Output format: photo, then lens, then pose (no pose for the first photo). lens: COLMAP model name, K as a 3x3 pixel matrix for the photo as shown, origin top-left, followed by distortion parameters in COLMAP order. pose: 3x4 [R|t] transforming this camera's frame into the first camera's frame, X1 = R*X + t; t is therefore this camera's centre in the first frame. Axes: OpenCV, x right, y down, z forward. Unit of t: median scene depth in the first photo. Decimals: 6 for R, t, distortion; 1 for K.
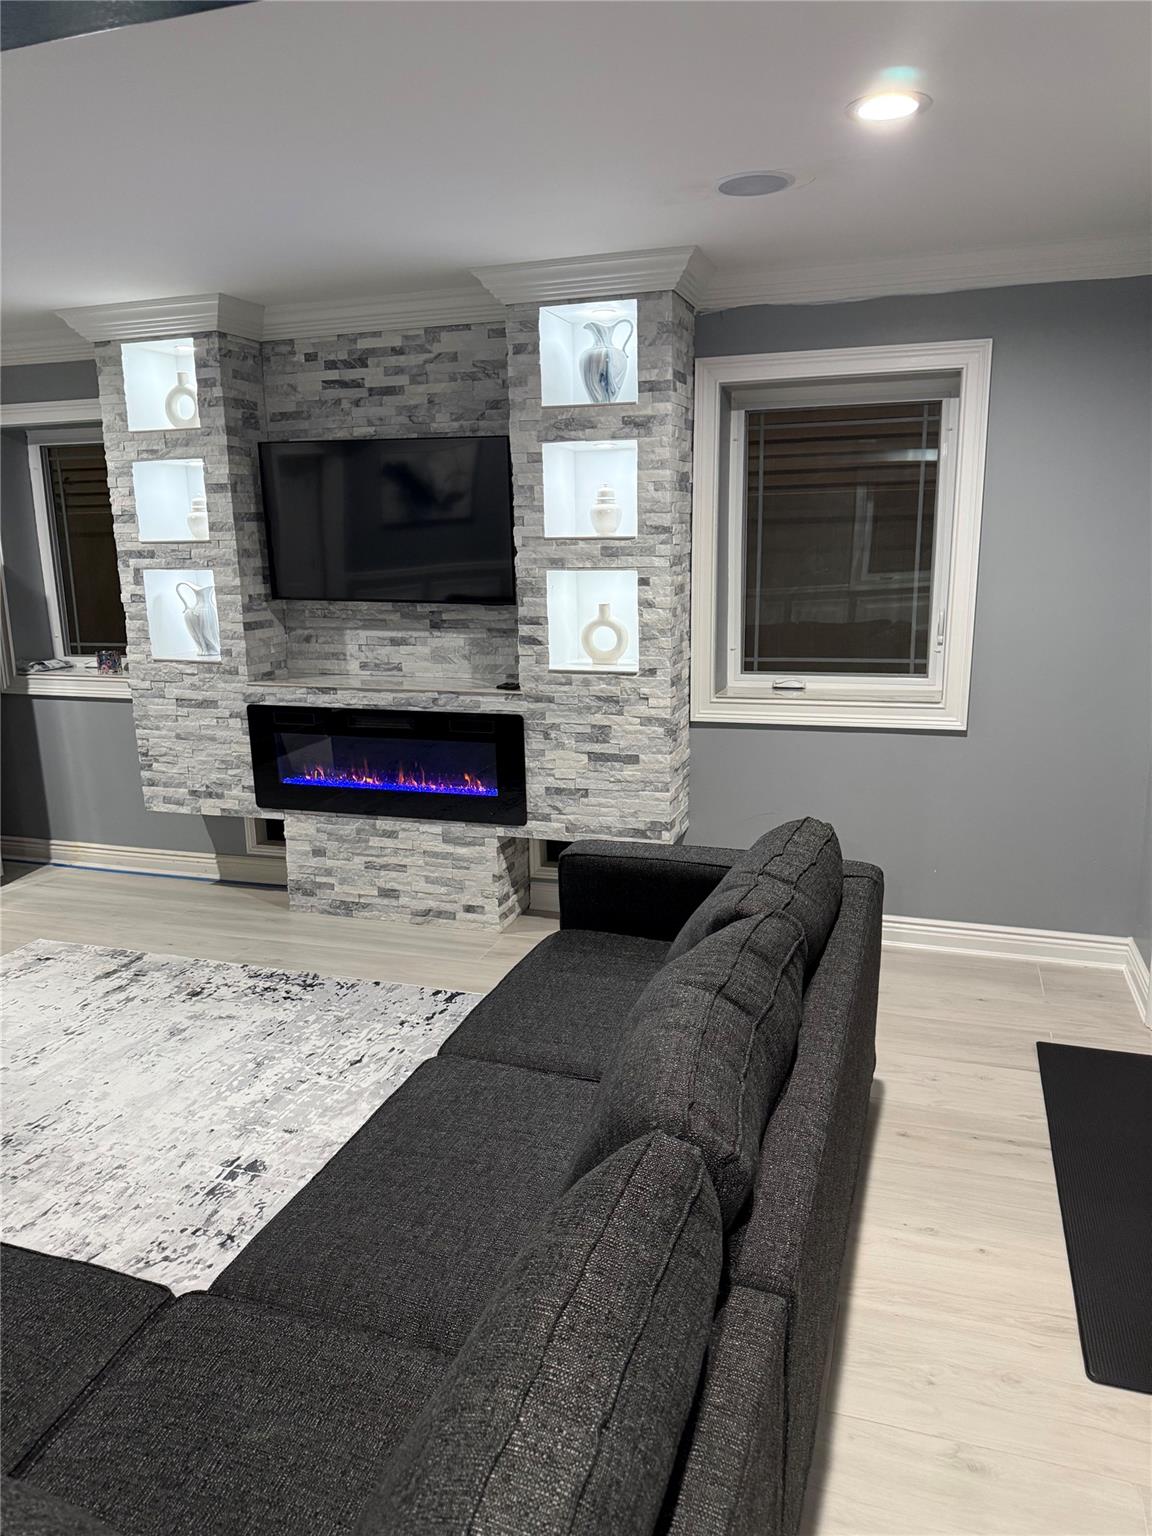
lens RADIAL K [[1063.7, 0, 581.9], [0, 1063.7, 797.1], [0, 0, 1]] dist [0.129267, -0.263917]
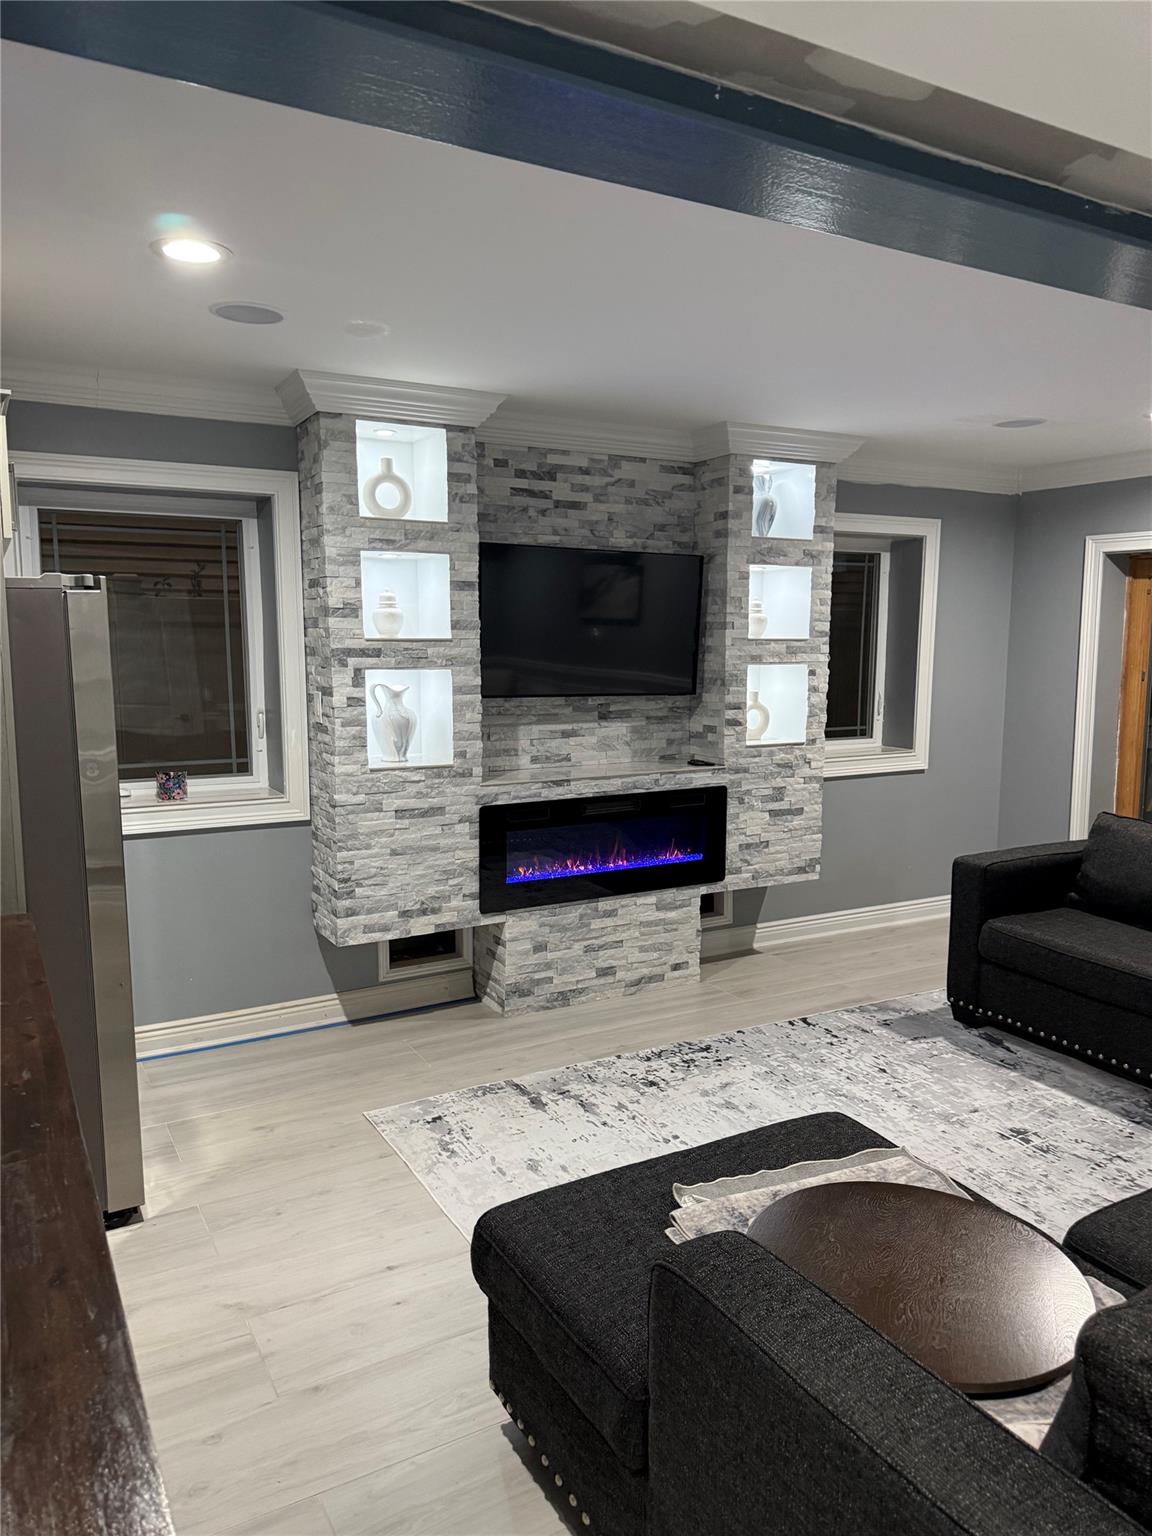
lens RADIAL K [[1063.7, 0, 581.9], [0, 1063.7, 797.1], [0, 0, 1]] dist [0.129267, -0.263917]
pose [[0.677520, -0.093011, 0.729599, -0.972071], [0.162946, 0.986303, -0.025578, -0.057000], [-0.717227, 0.136215, 0.683397, 0.292466]]
